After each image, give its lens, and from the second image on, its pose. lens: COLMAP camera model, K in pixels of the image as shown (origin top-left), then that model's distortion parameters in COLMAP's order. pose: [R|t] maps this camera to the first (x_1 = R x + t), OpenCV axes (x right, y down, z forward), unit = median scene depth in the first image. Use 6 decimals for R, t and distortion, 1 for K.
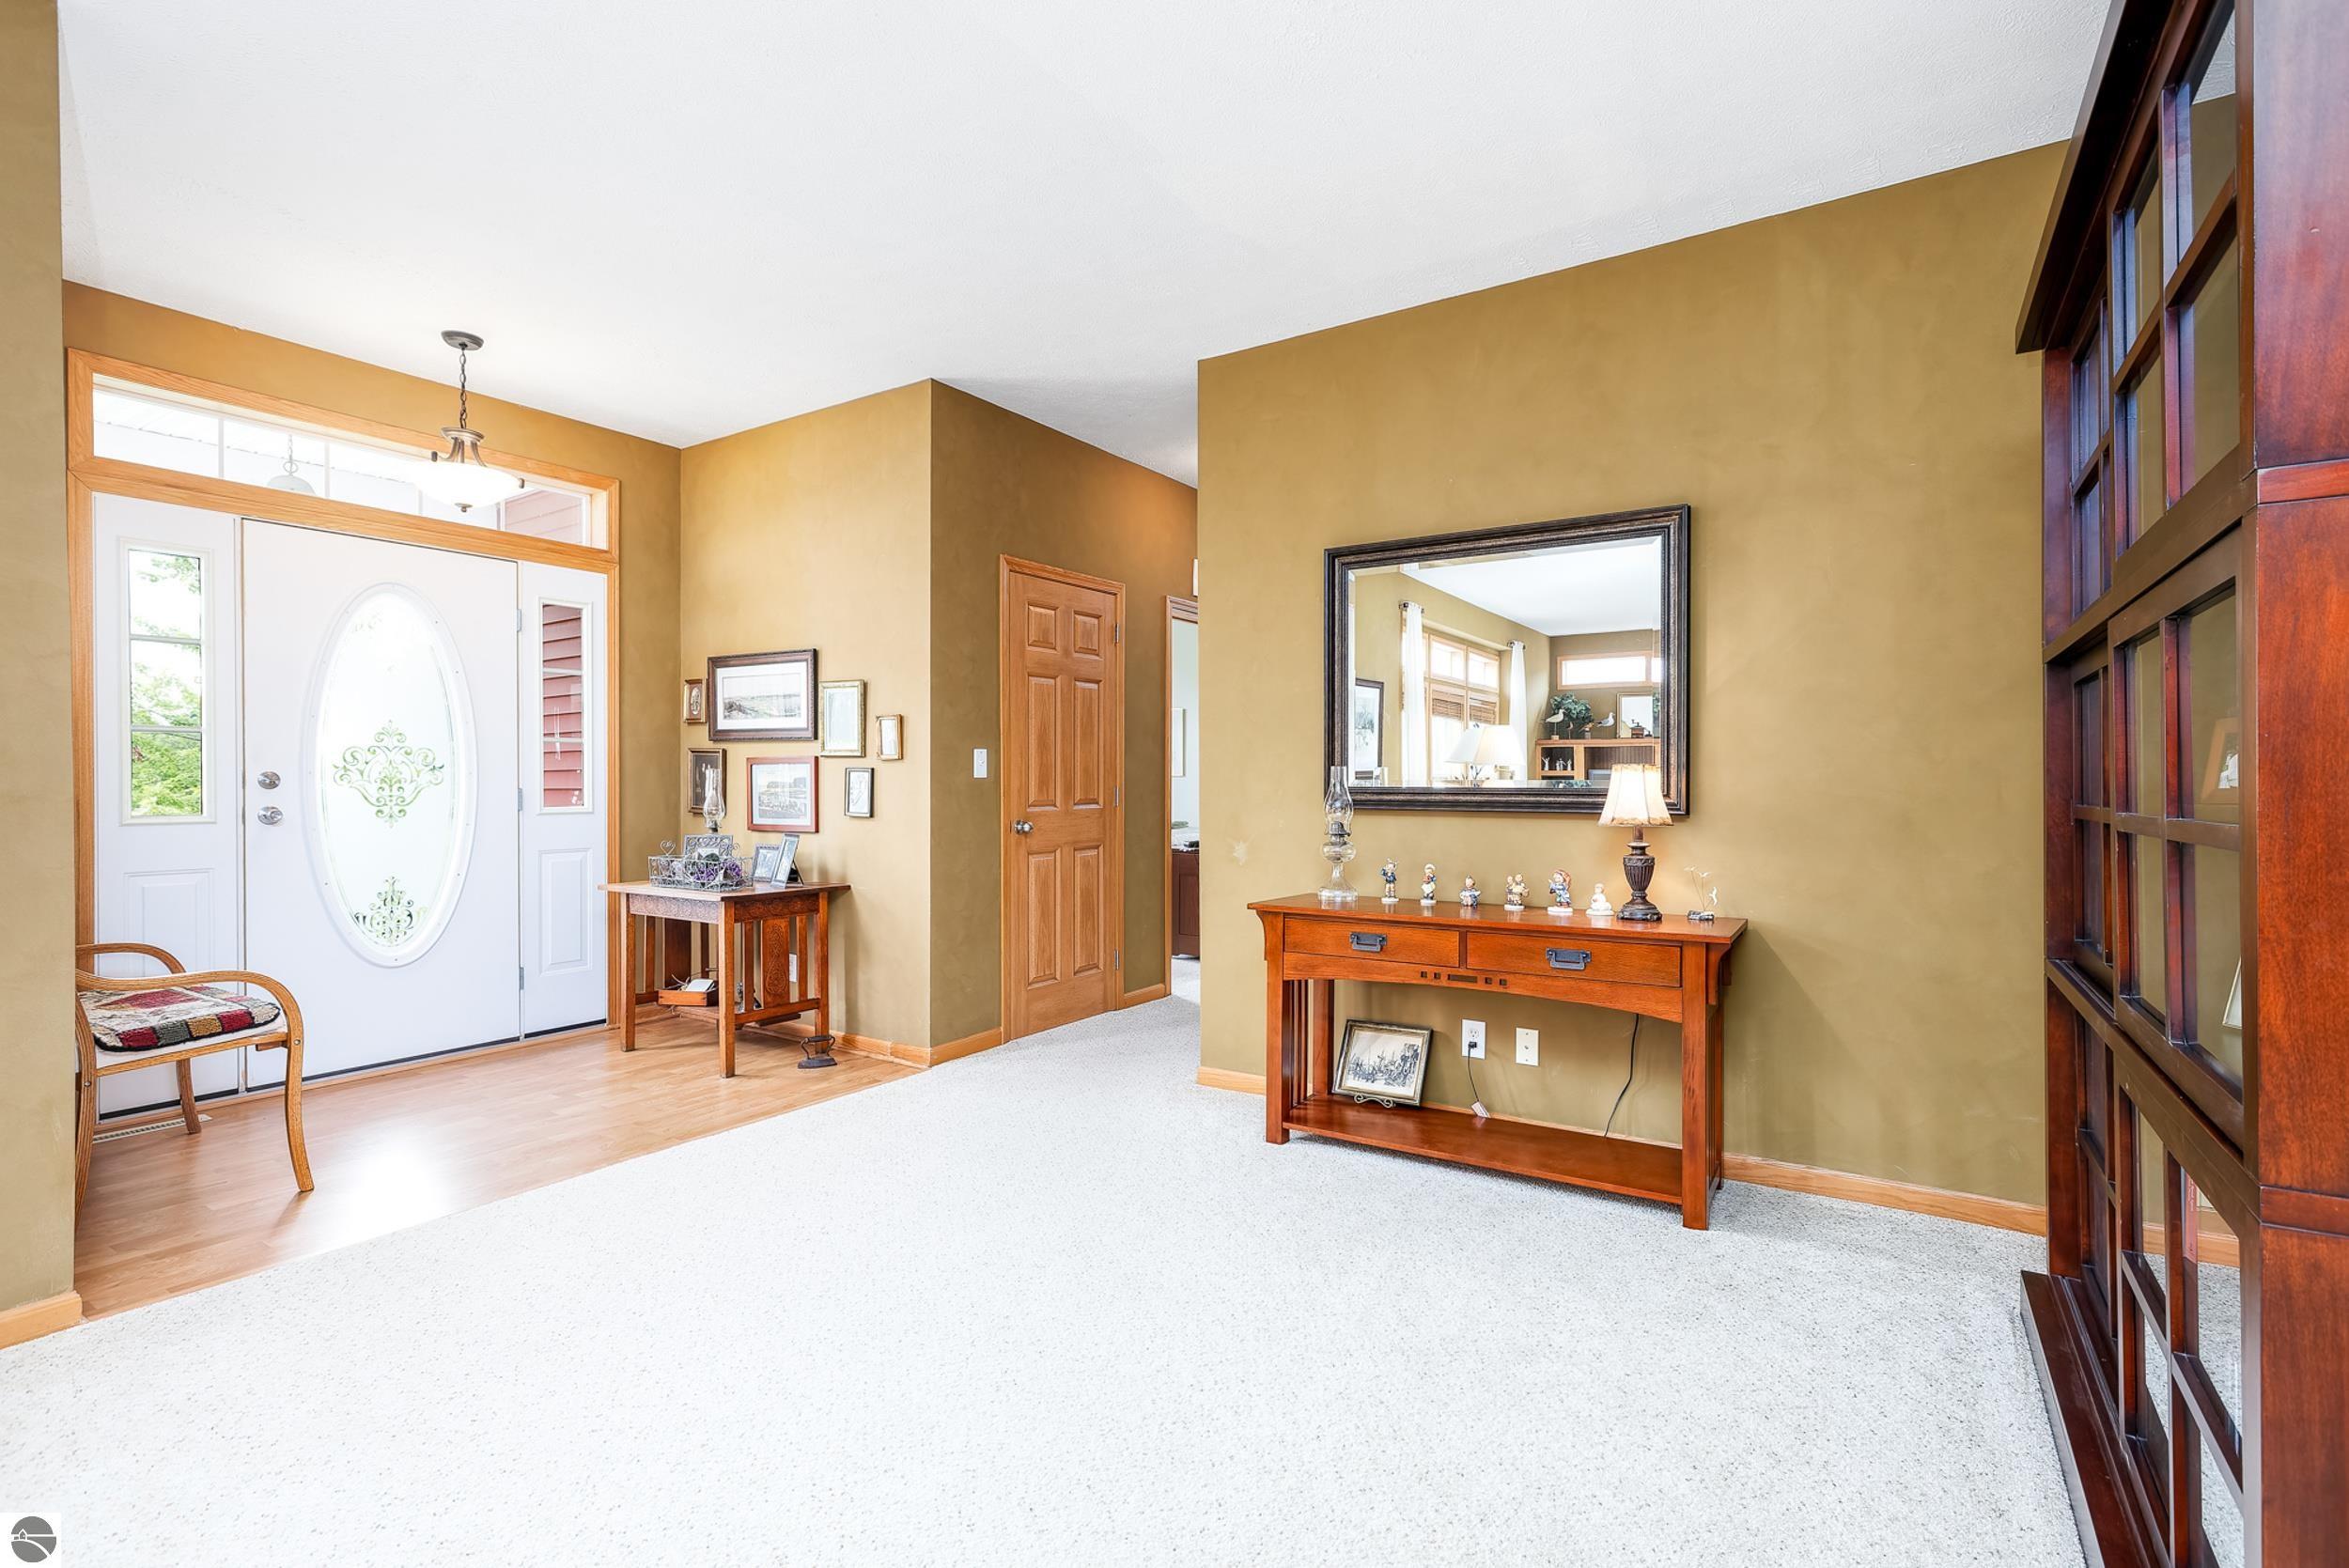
lens RADIAL K [[1089.2, 0, 1173.6], [0, 1089.2, 778.5], [0, 0, 1]] dist [0.001878, 0.001035]
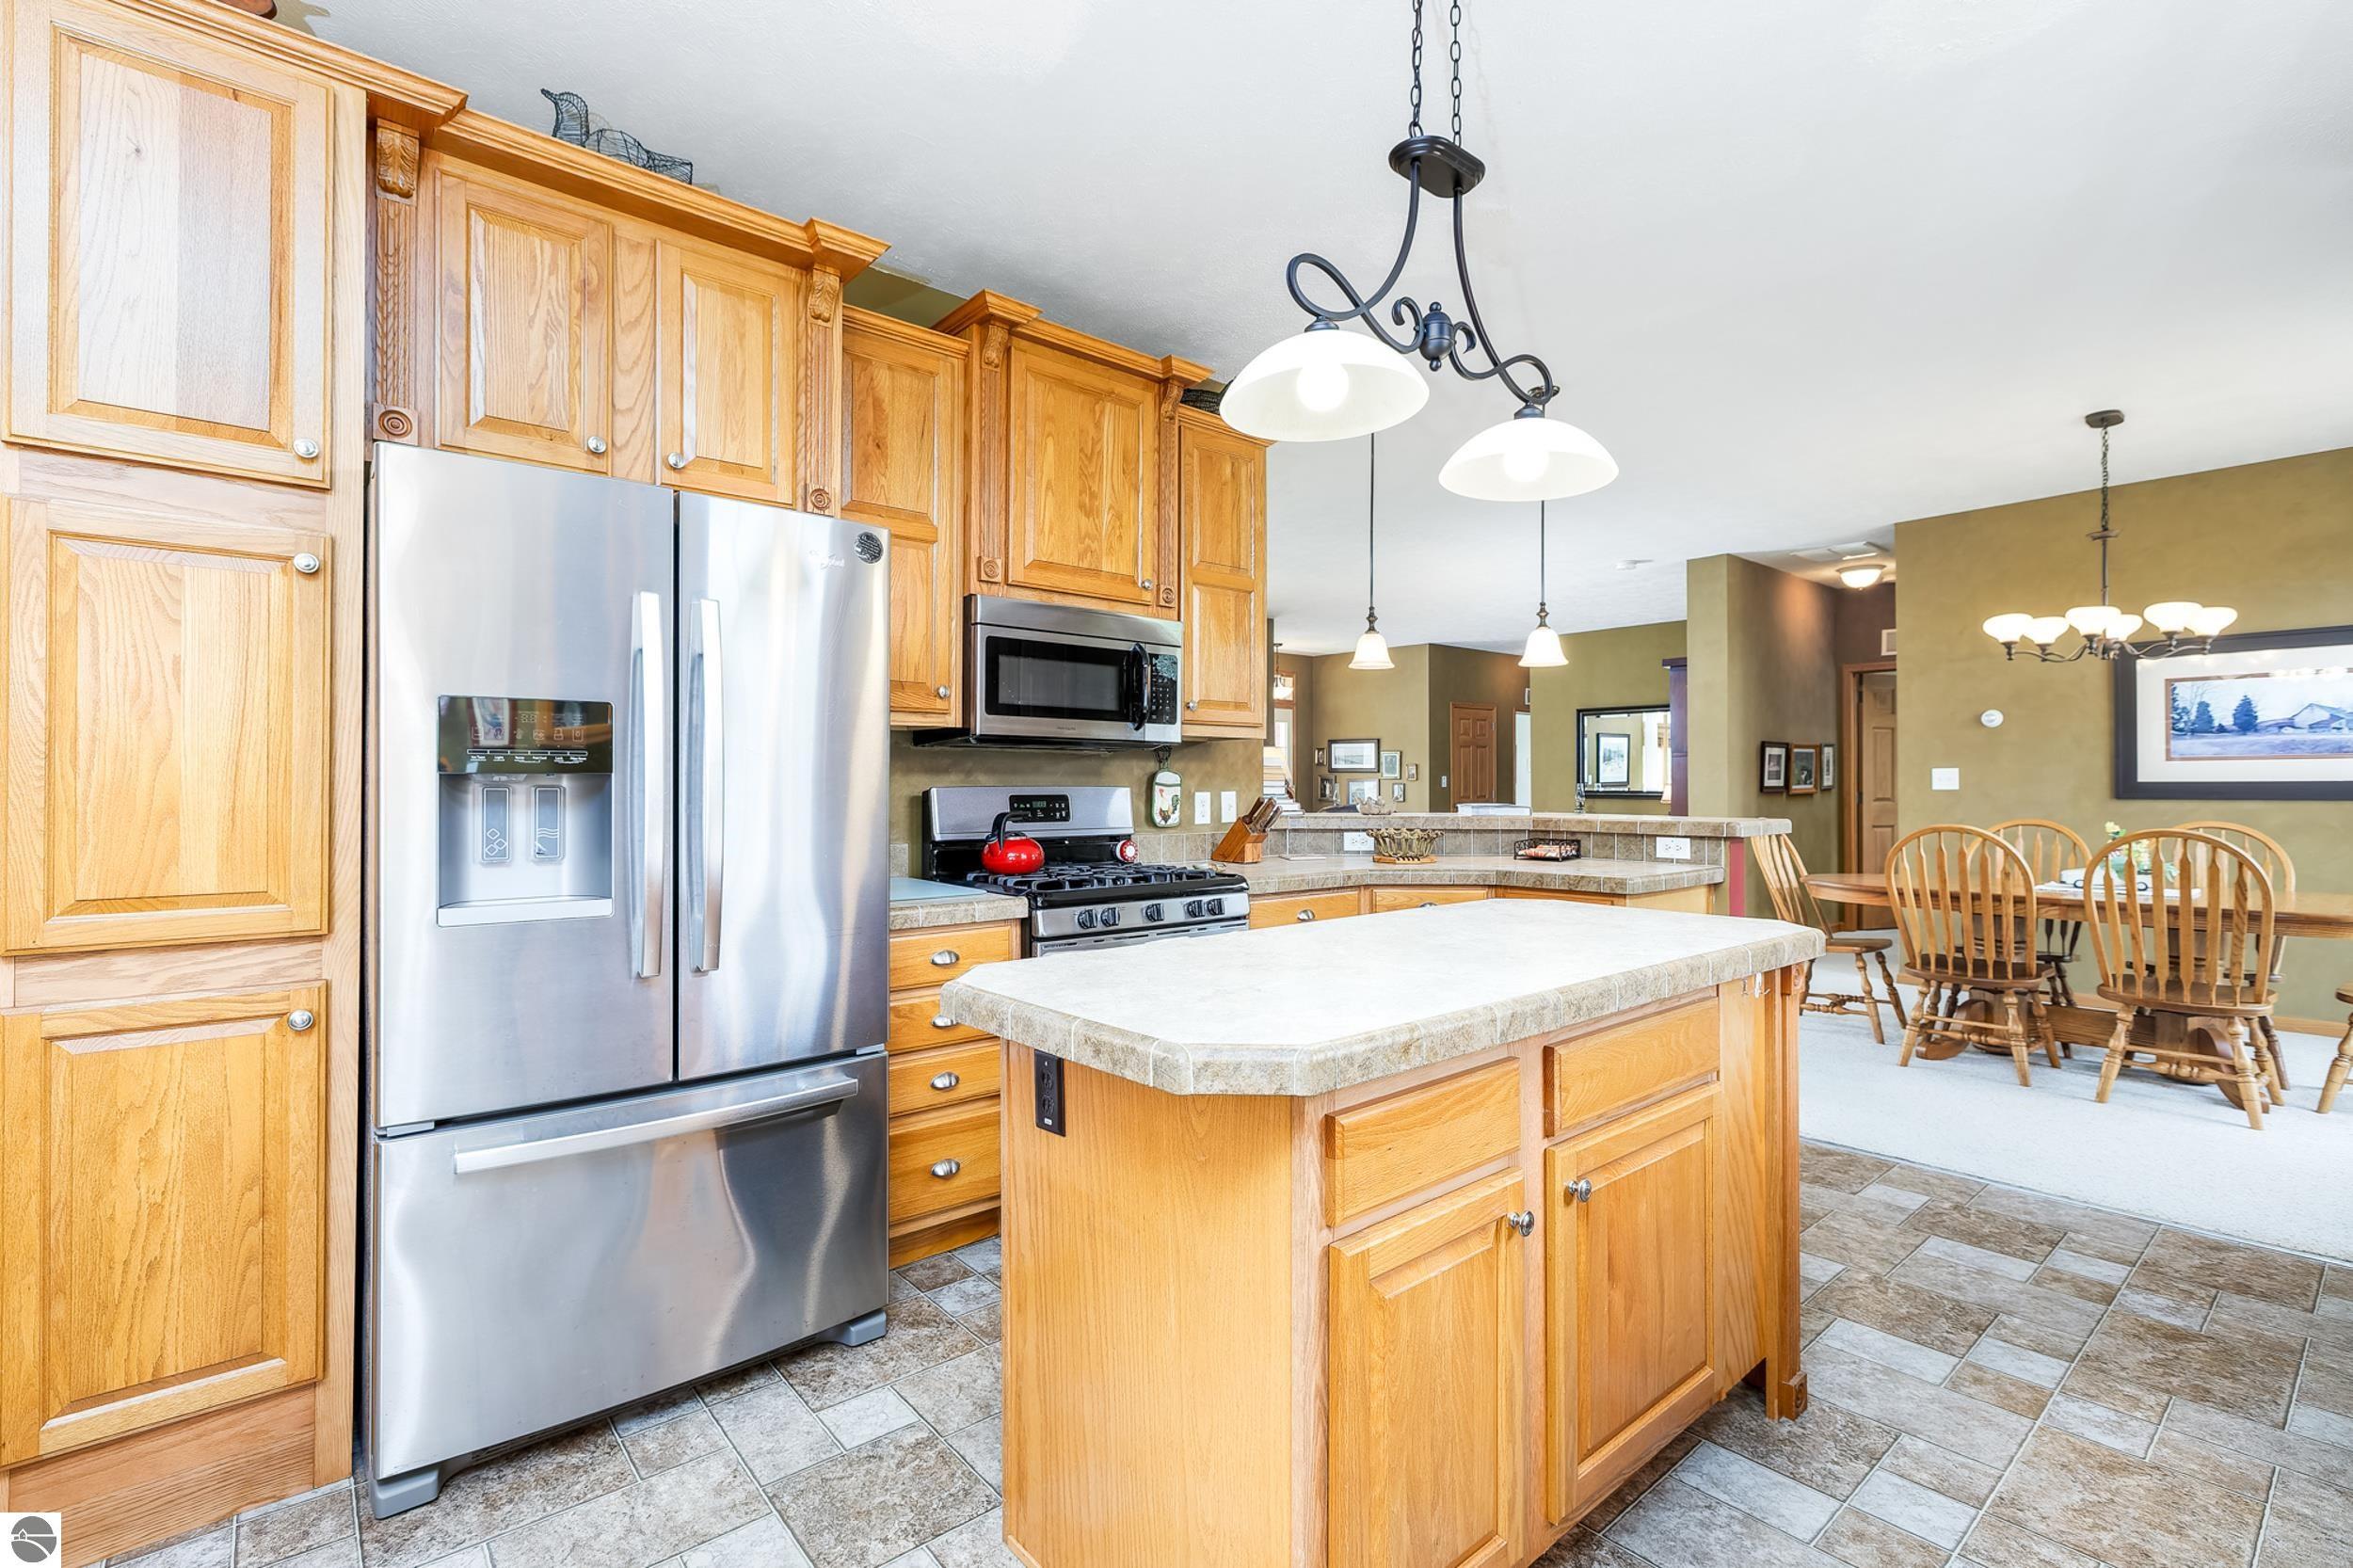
lens RADIAL K [[1063.3, 0, 1176.5], [0, 1063.3, 784.0], [0, 0, 1]] dist [0.002319, 0.000419]
pose [[0.957174, -0.001271, -0.289512, -0.049389], [0.001097, 0.999999, -0.000762, -0.006459], [0.289512, 0.000411, 0.957174, -1.655425]]
